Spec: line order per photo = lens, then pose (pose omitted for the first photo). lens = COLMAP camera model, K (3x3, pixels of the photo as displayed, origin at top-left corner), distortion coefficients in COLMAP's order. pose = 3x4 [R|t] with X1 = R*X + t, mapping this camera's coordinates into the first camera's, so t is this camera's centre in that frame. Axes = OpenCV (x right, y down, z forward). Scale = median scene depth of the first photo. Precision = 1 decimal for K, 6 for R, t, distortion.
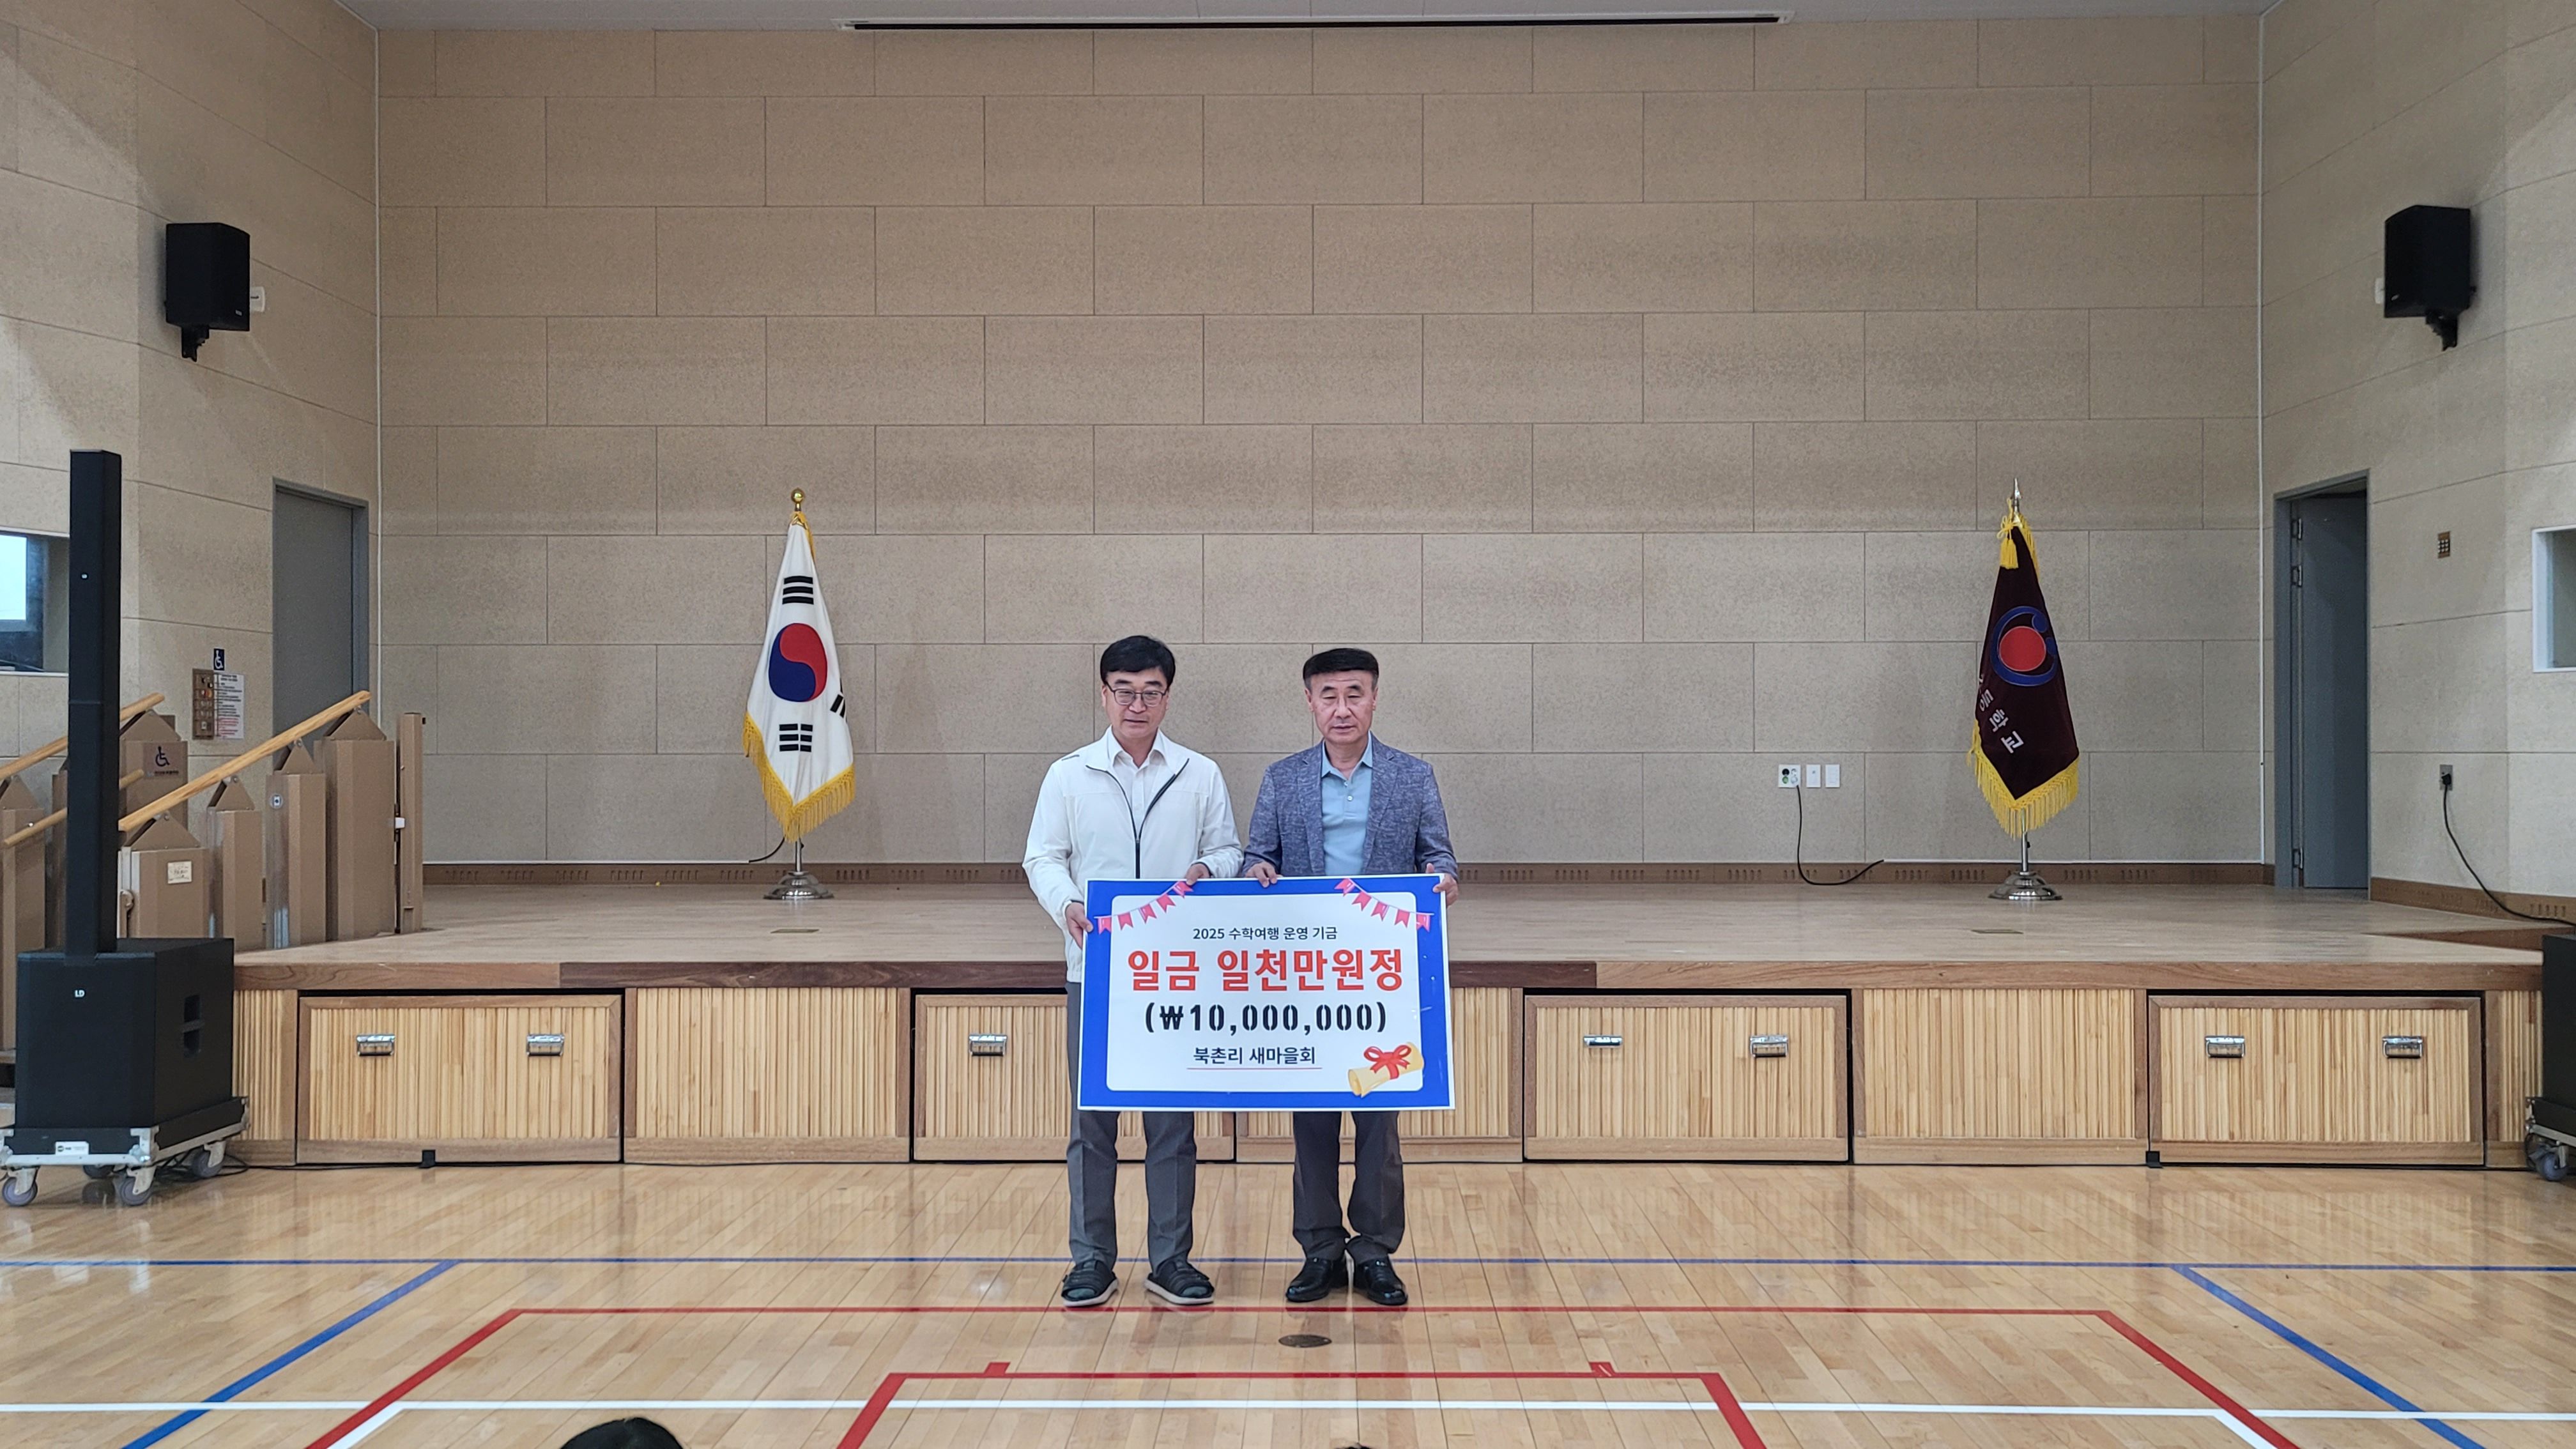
lens RADIAL K [[2257.3, 0, 1288.0], [0, 2257.3, 724.5], [0, 0, 1]] dist [-0.002012, -0.001415]
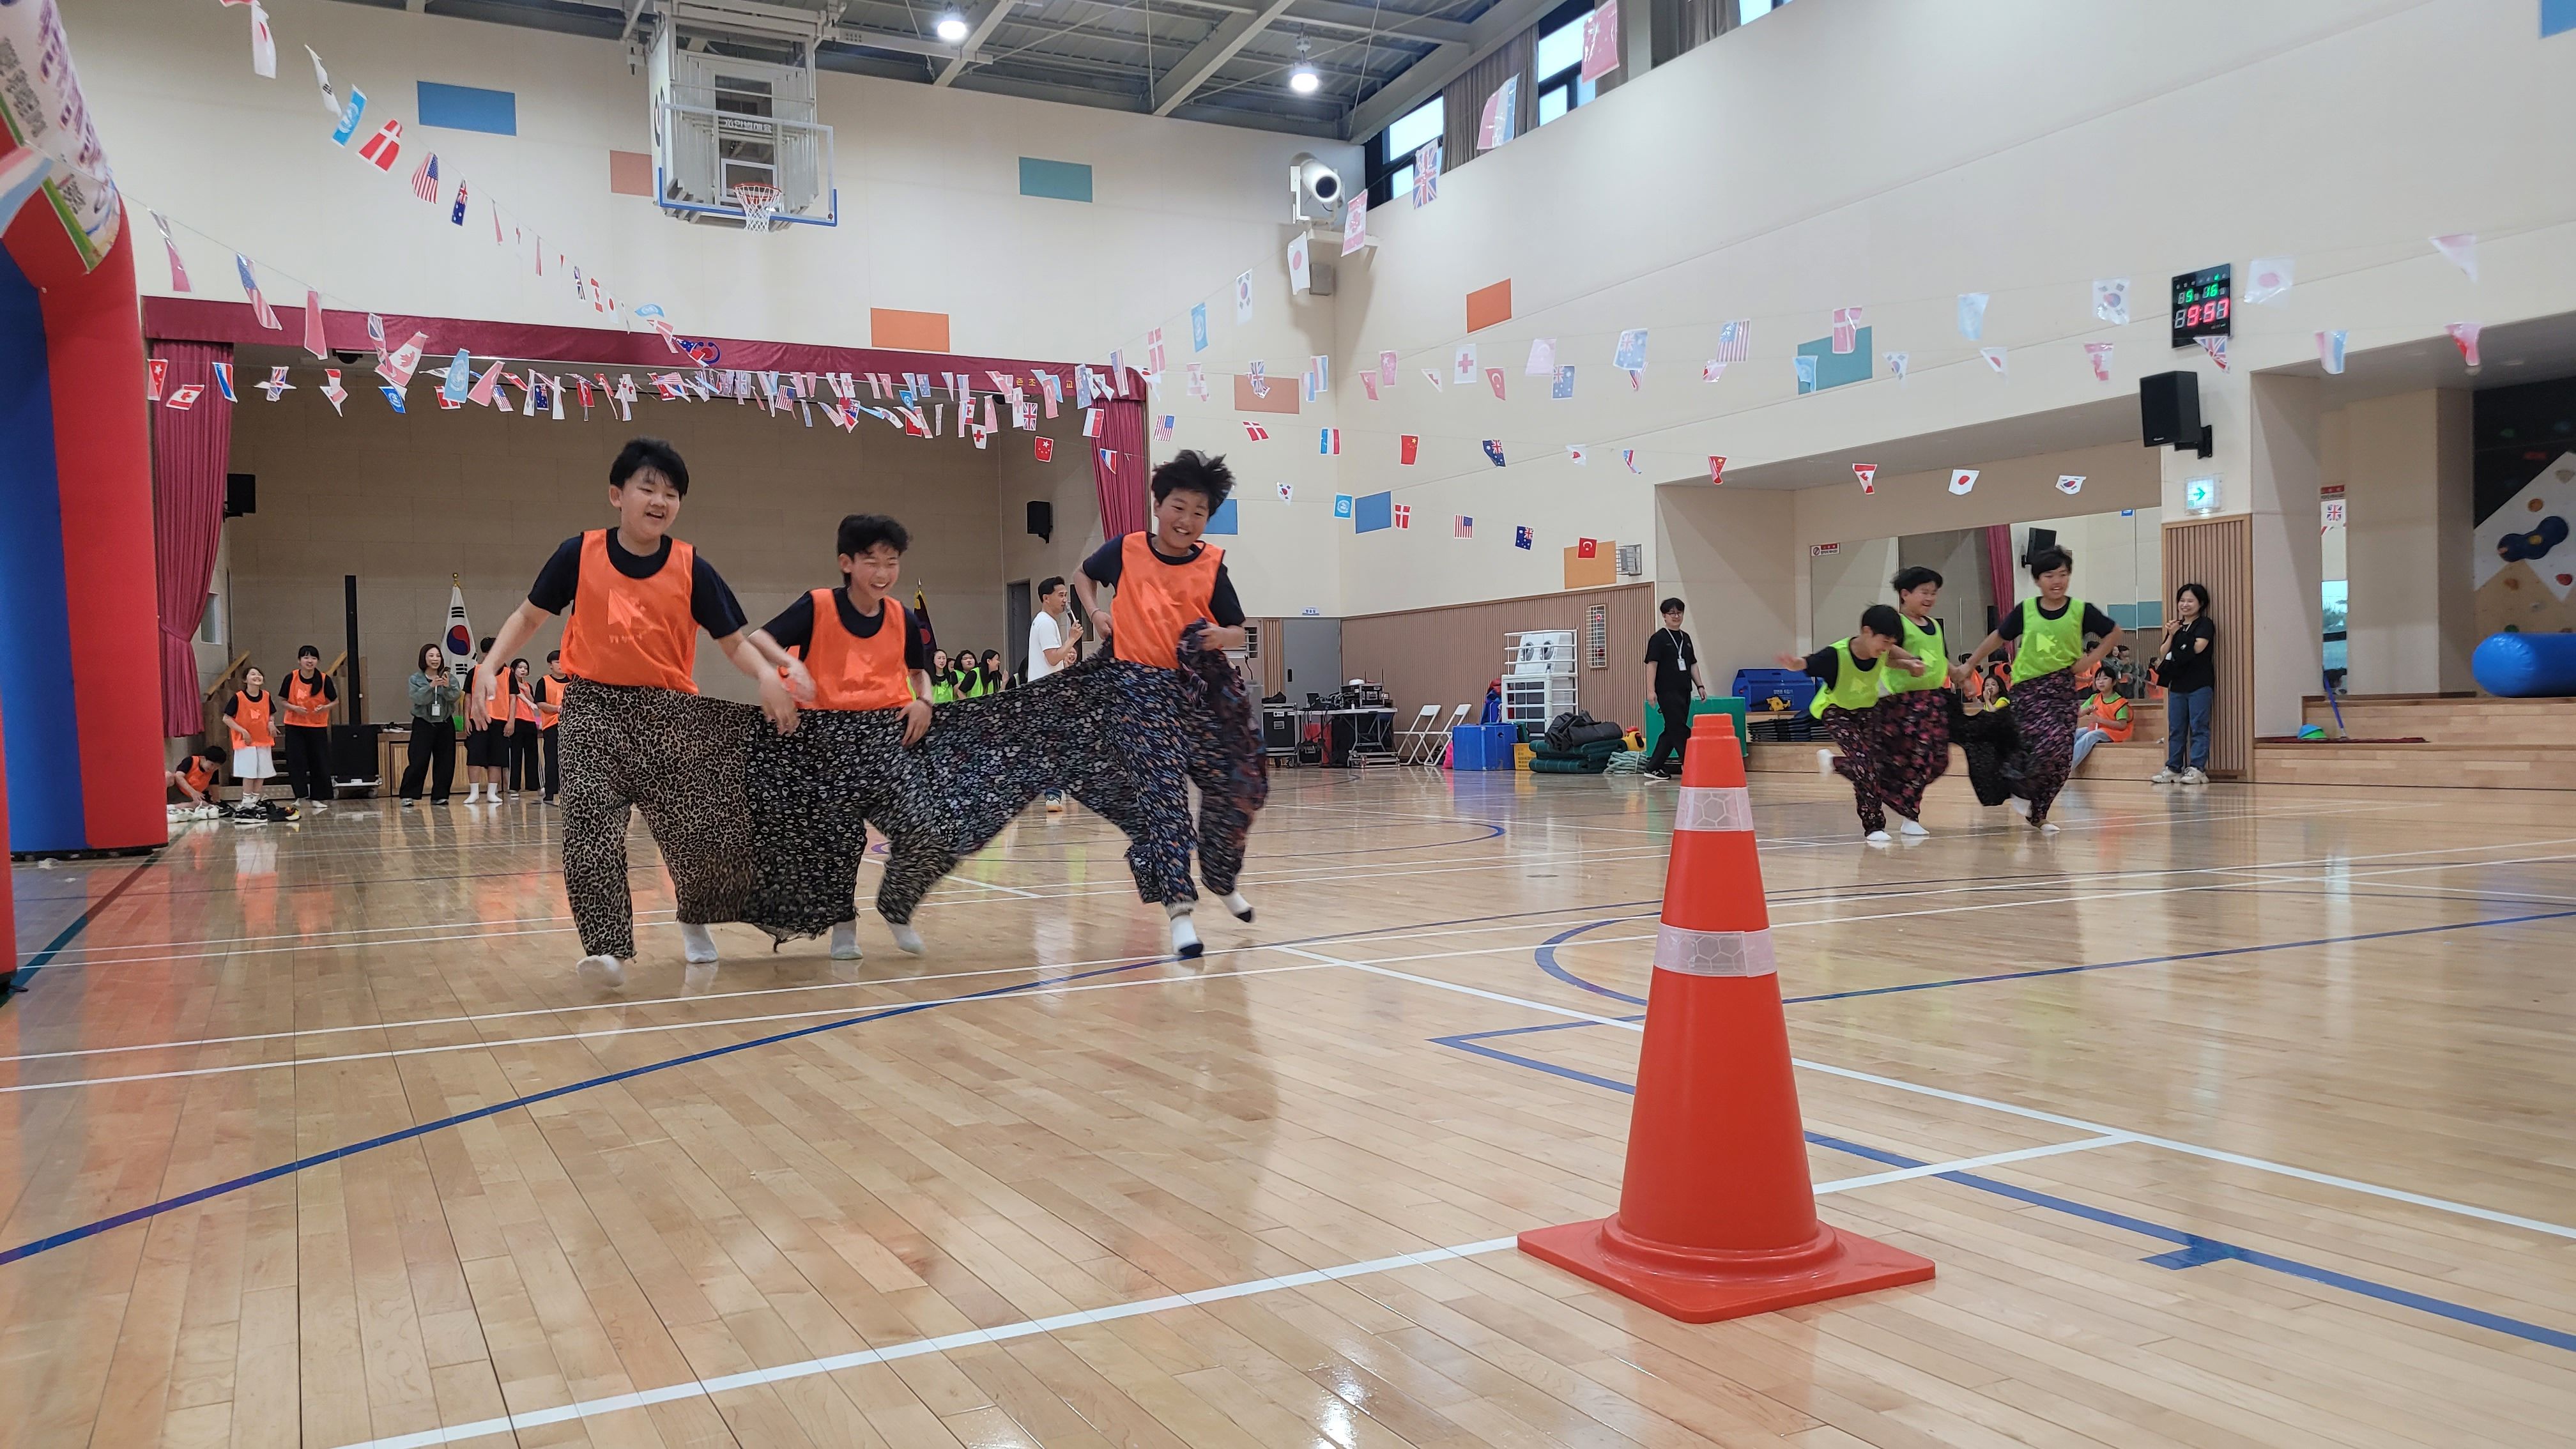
lens RADIAL K [[1913.3, 0, 1292.7], [0, 1913.3, 781.5], [0, 0, 1]] dist [0.005548, 0.001503]
pose [[0.881371, -0.028899, 0.471539, -0.419701], [0.008897, 0.998966, 0.044593, 0.046071], [-0.472340, -0.035108, 0.880717, -1.421424]]
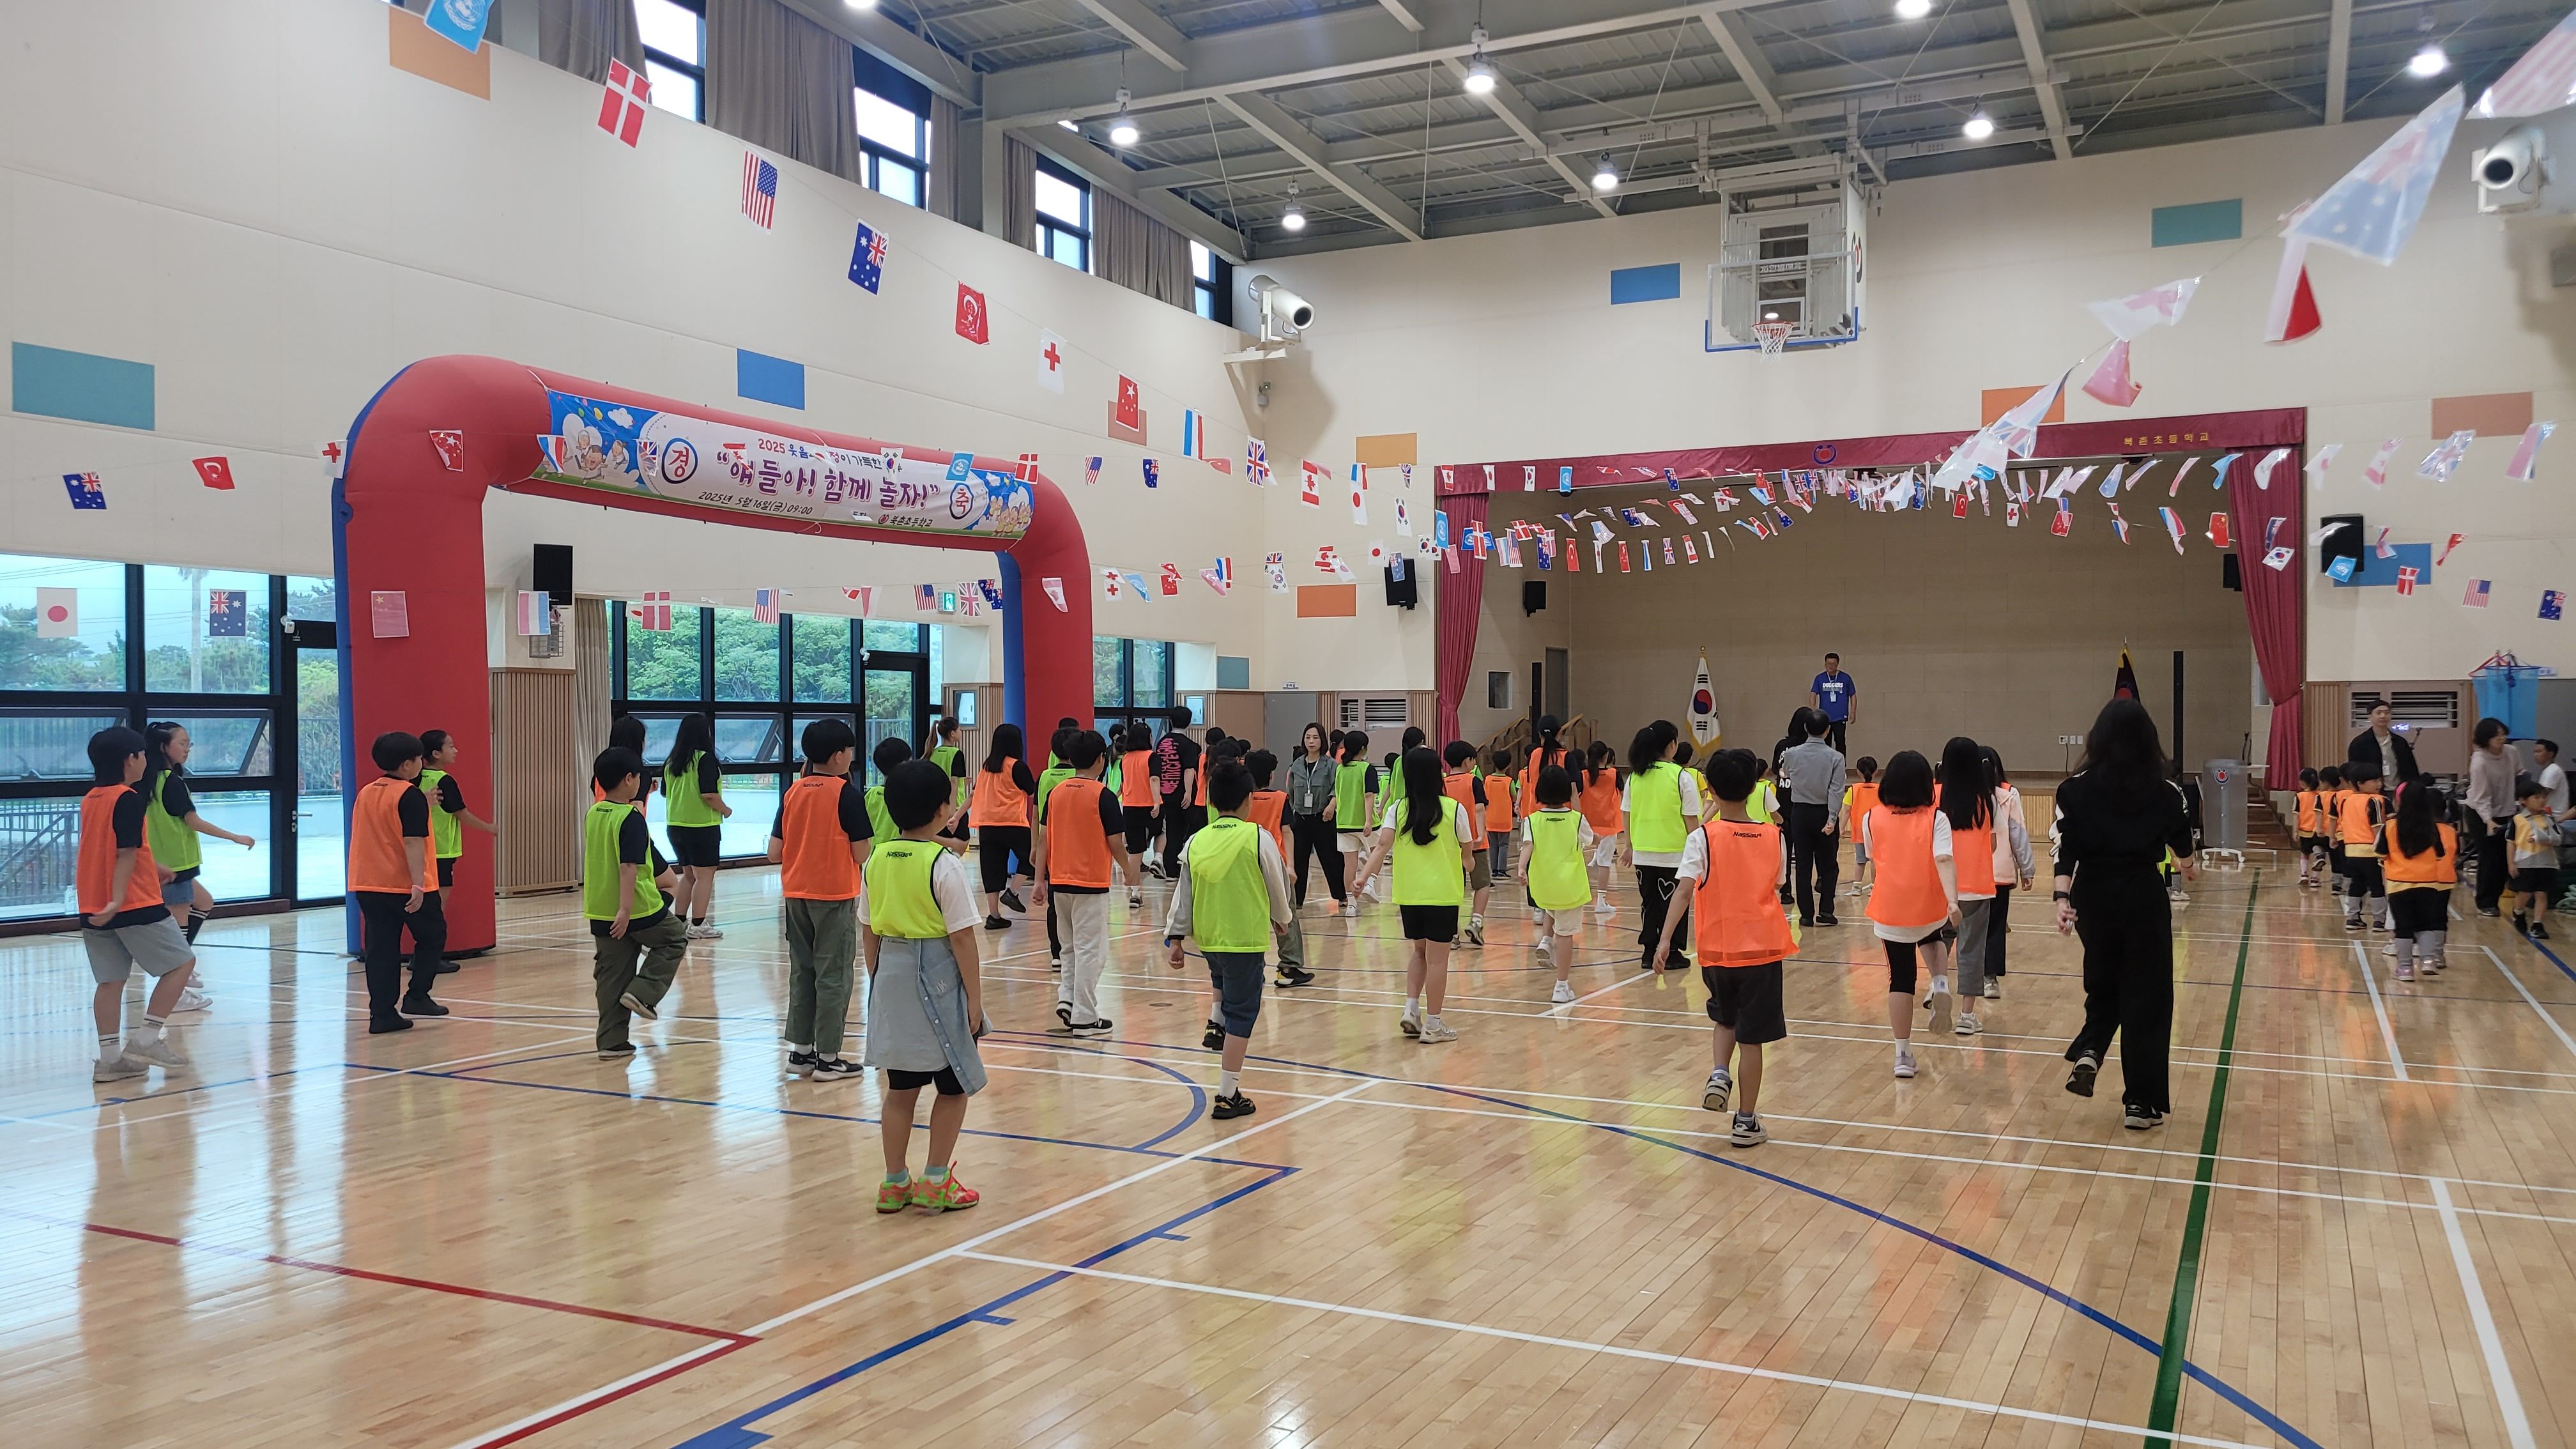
lens RADIAL K [[1907.5, 0, 1288.0], [0, 1907.5, 724.5], [0, 0, 1]] dist [0.000133, -0.000198]
pose [[0.894160, 0.003495, -0.447735, 0.460130], [0.004439, 0.999851, 0.016670, -0.043213], [0.447726, -0.016893, 0.894011, -1.648766]]
